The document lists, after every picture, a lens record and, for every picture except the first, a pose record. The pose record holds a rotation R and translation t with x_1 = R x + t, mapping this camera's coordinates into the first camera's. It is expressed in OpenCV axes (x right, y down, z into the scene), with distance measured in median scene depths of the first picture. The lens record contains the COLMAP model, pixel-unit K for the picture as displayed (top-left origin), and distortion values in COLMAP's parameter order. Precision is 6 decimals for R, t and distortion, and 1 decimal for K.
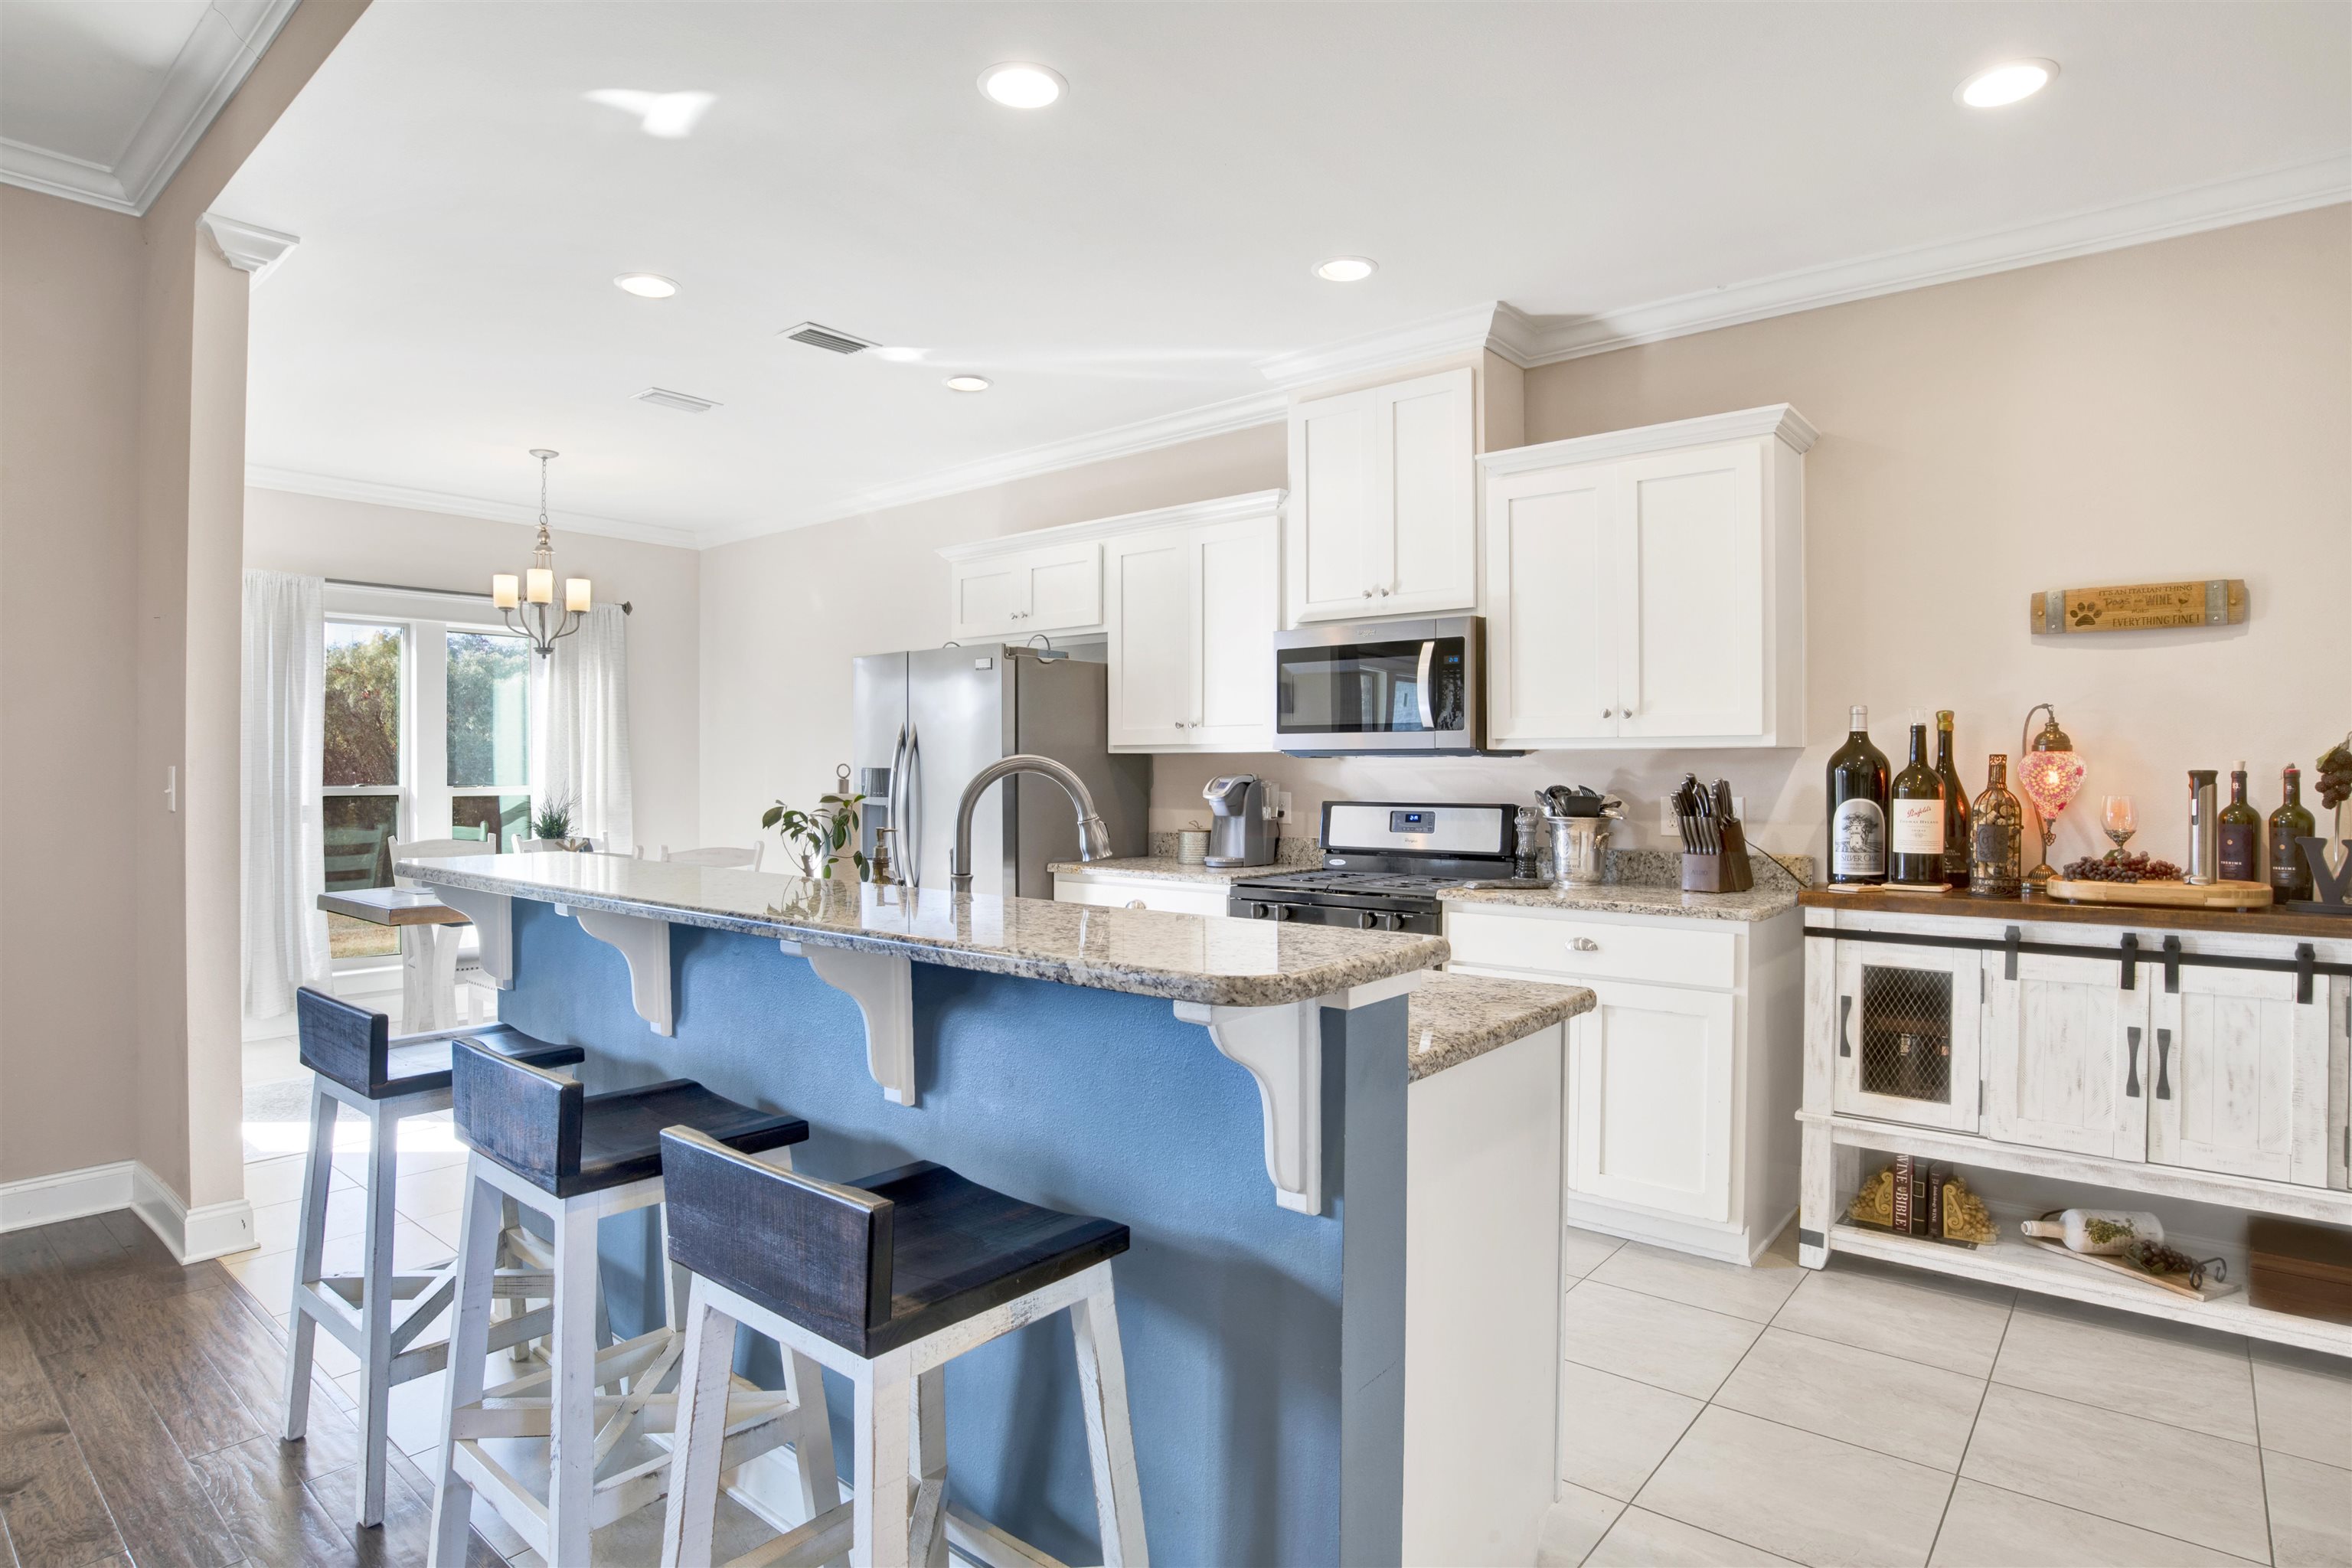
lens RADIAL K [[1228.6, 0, 1187.4], [0, 1228.6, 772.6], [0, 0, 1]] dist [-0.088395, 0.042075]
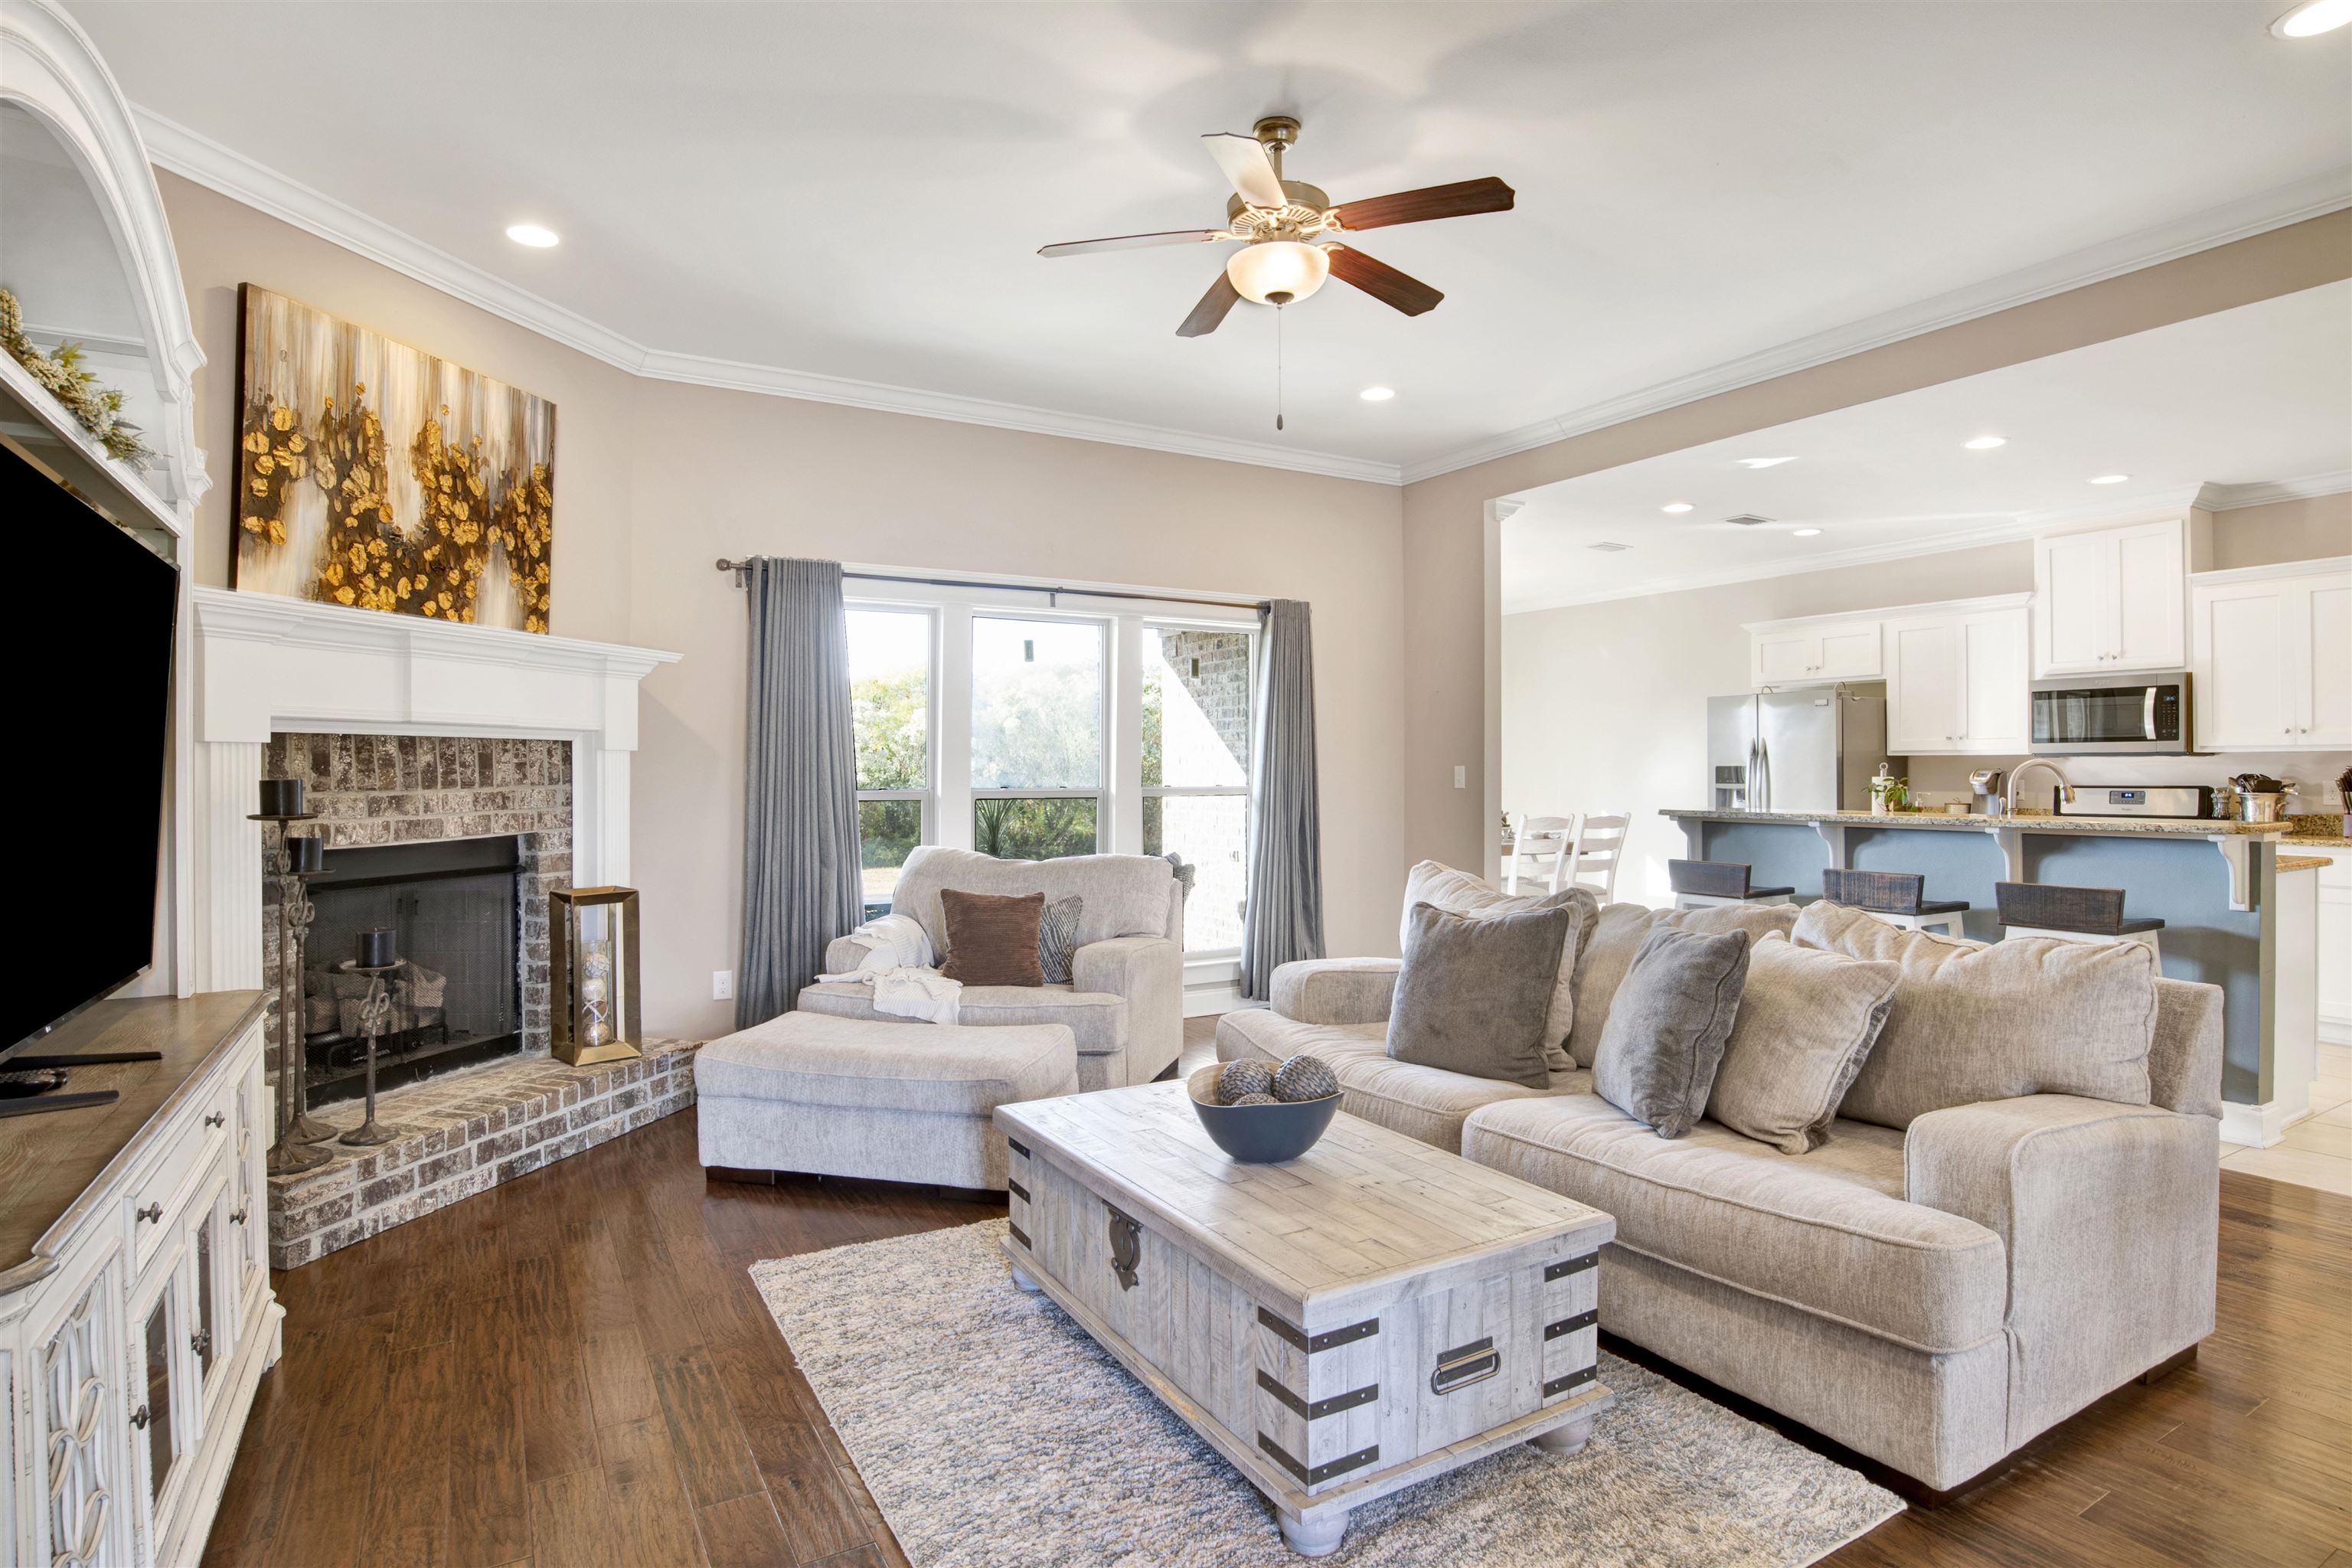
lens RADIAL K [[1228.6, 0, 1187.4], [0, 1228.6, 772.6], [0, 0, 1]] dist [-0.088395, 0.042075]
pose [[0.944041, -0.004447, -0.329798, -0.515671], [0.004058, 0.999990, -0.001867, 0.006086], [0.329803, 0.000424, 0.944050, -0.953885]]
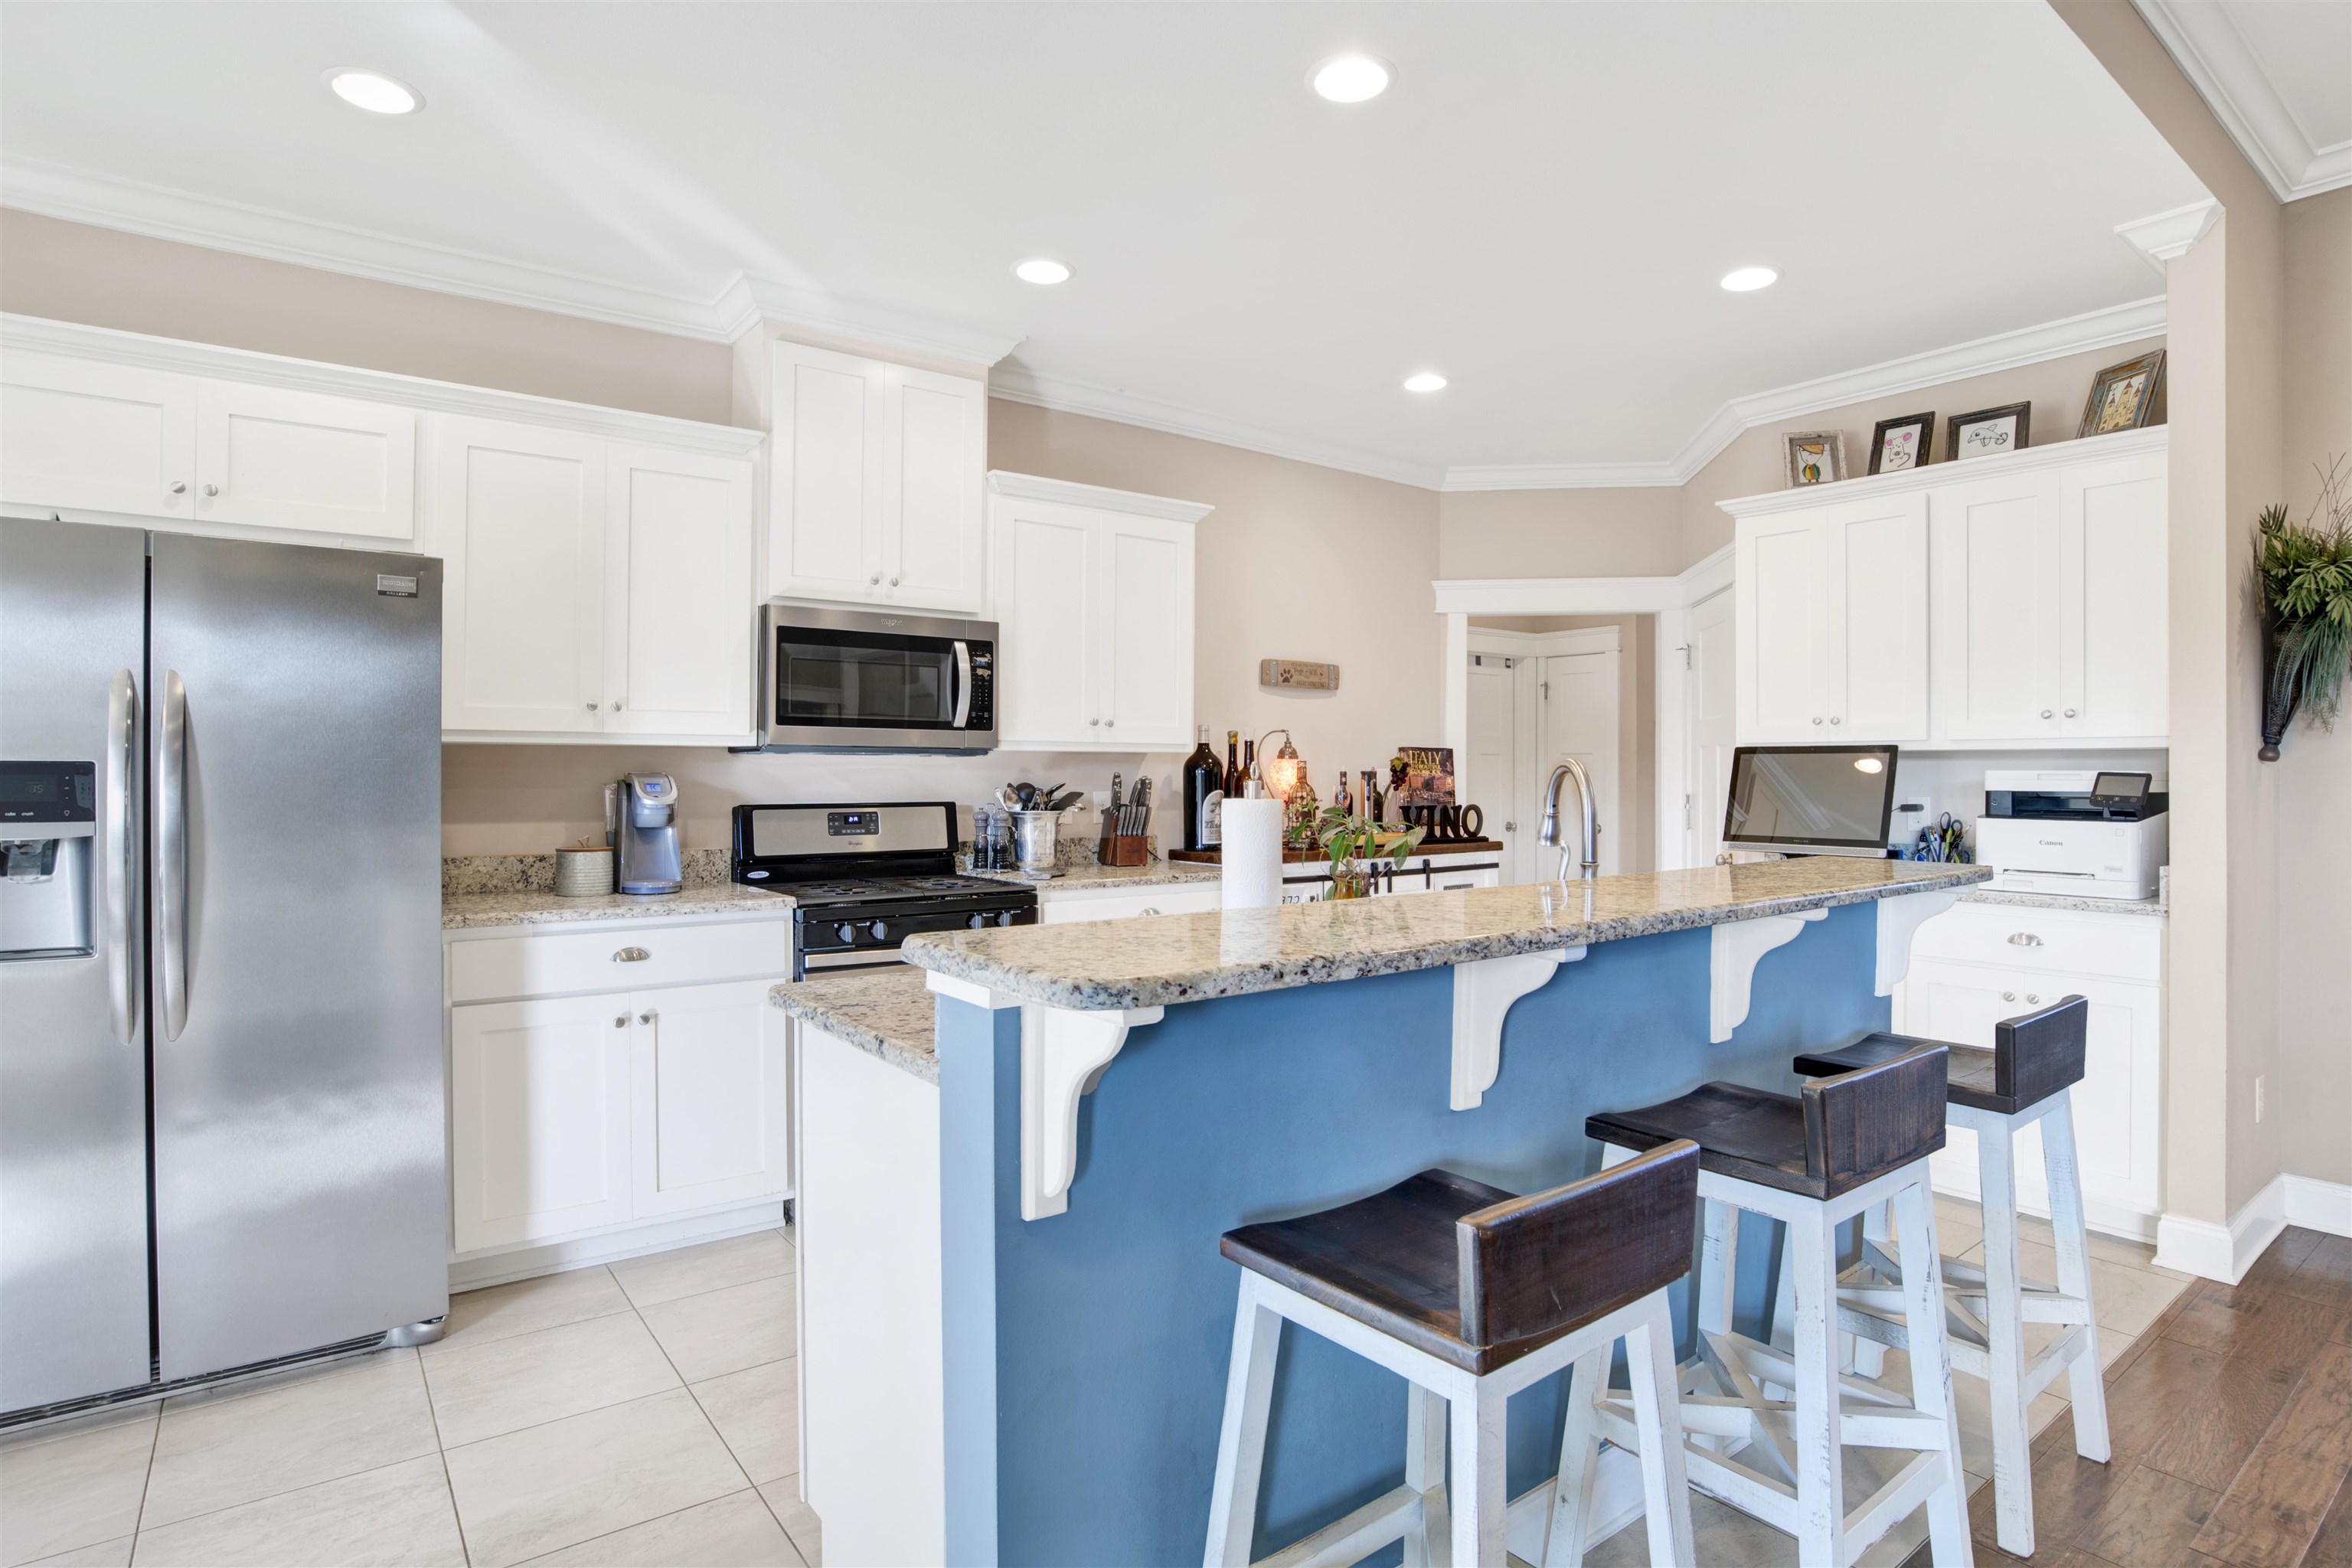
lens RADIAL K [[1228.6, 0, 1187.4], [0, 1228.6, 772.6], [0, 0, 1]] dist [-0.088395, 0.042075]
pose [[0.236394, -0.001167, 0.971656, -0.739809], [-0.003962, 0.999990, 0.002165, -0.002138], [-0.971649, -0.004362, 0.236387, 0.579195]]
